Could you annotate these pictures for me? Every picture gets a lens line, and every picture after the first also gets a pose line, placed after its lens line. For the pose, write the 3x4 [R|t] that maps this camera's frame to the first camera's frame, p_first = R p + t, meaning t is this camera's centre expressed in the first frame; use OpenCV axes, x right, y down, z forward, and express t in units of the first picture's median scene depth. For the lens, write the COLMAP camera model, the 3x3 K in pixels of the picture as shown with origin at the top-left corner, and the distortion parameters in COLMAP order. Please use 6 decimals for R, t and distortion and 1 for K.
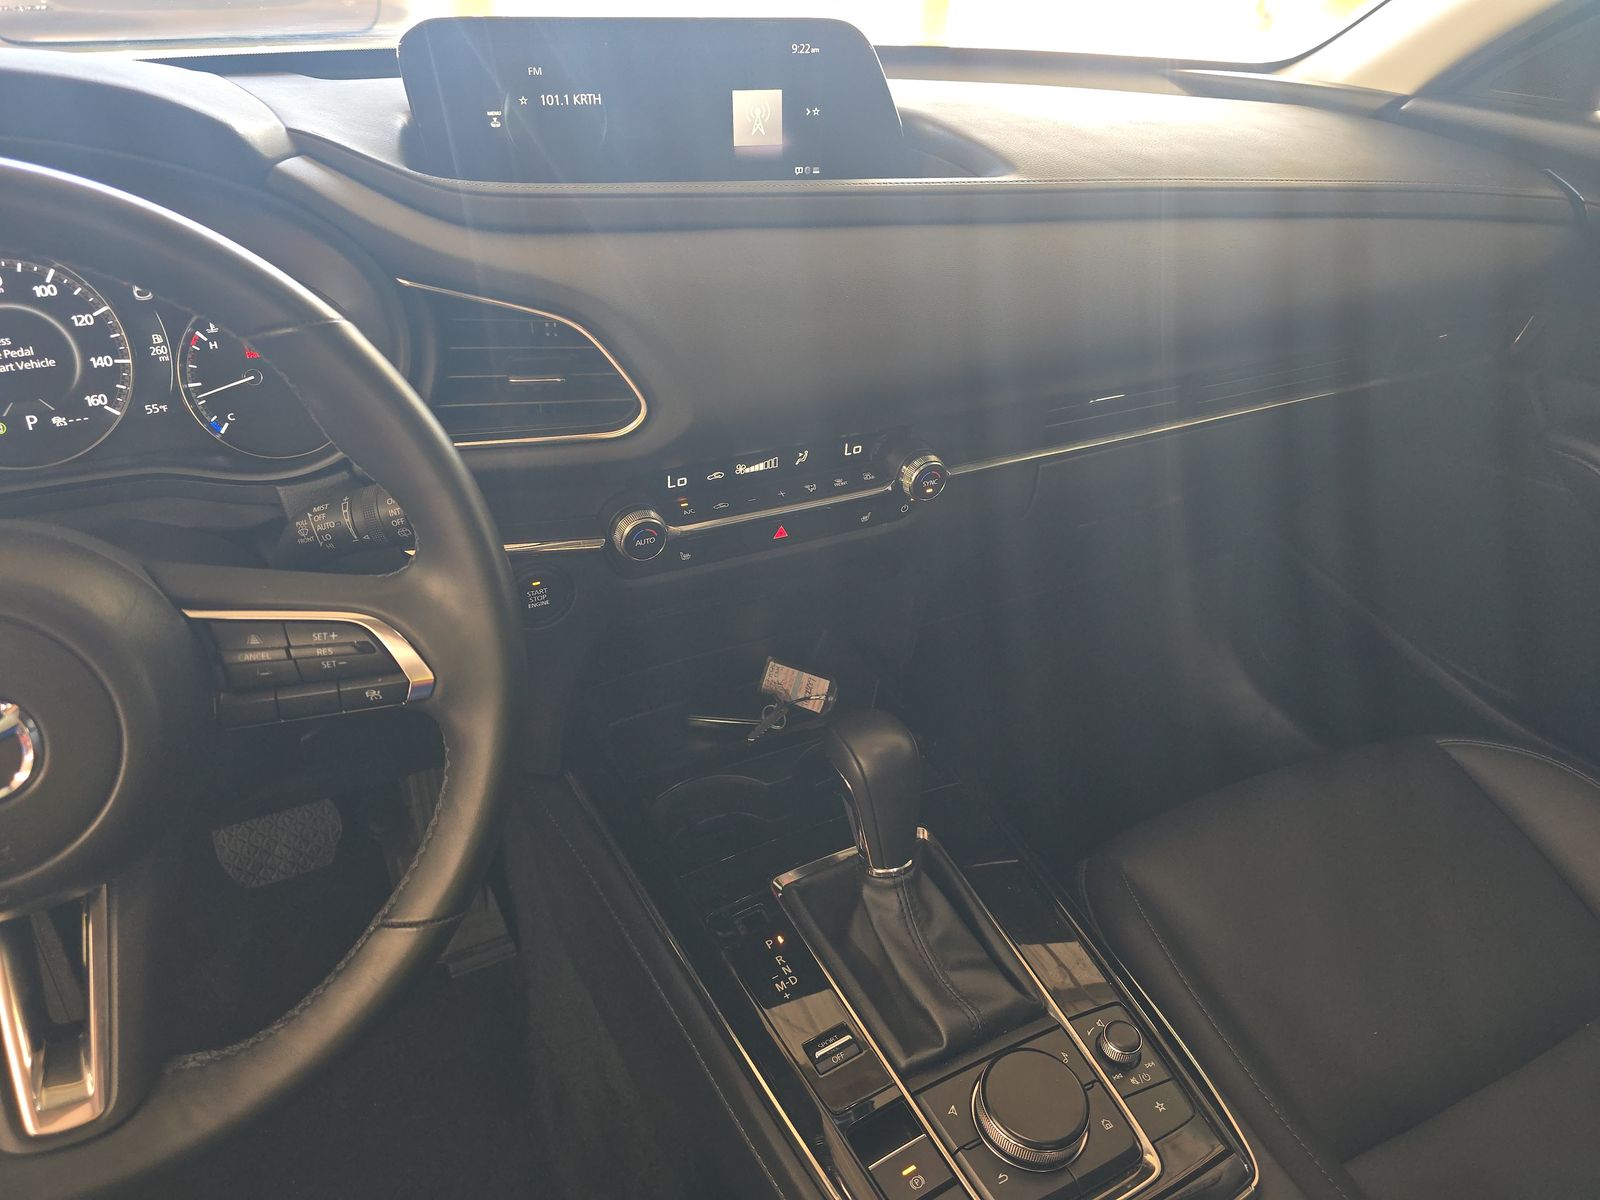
lens RADIAL K [[1078.1, 0, 805.9], [0, 1078.1, 646.0], [0, 0, 1]] dist [0.046223, -0.052627]
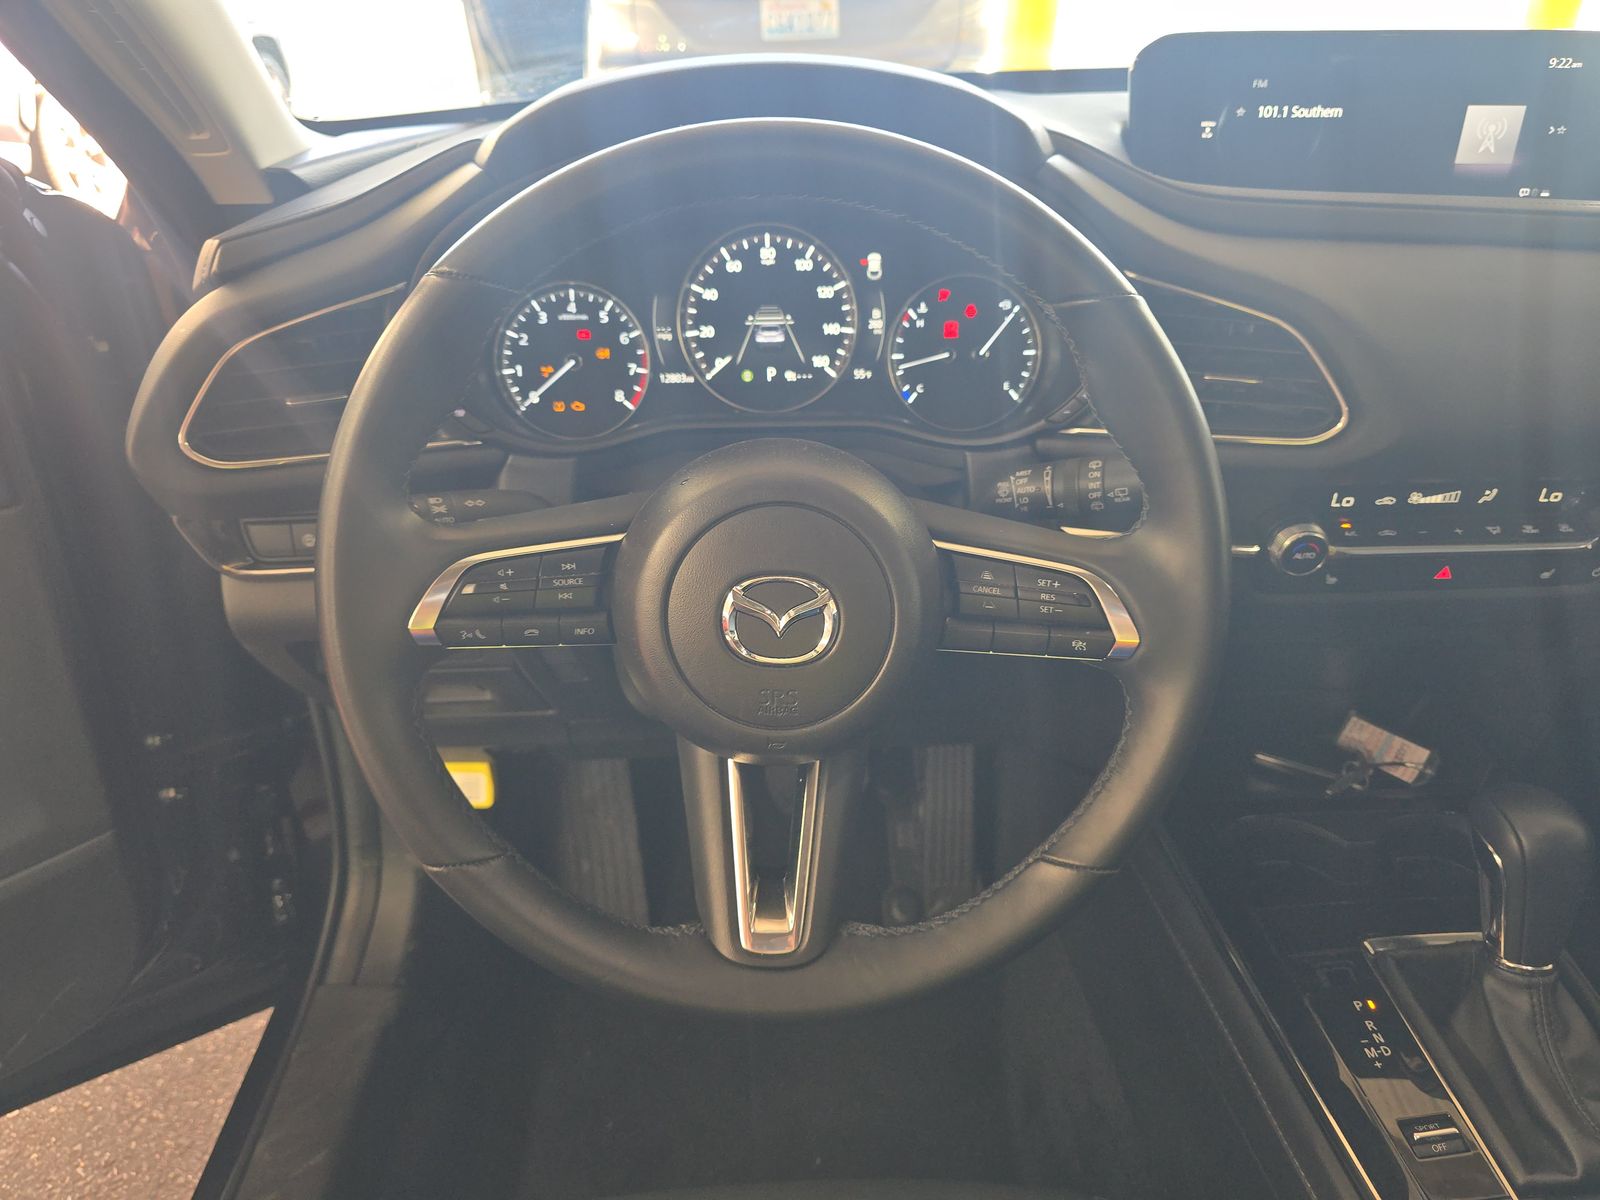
lens RADIAL K [[1112.0, 0, 802.4], [0, 1112.0, 640.8], [0, 0, 1]] dist [0.009850, -0.022238]
pose [[0.903336, 0.189830, -0.384640, -0.157126], [-0.203538, 0.979053, 0.005174, 0.062933], [0.377565, 0.073615, 0.923052, -0.077491]]
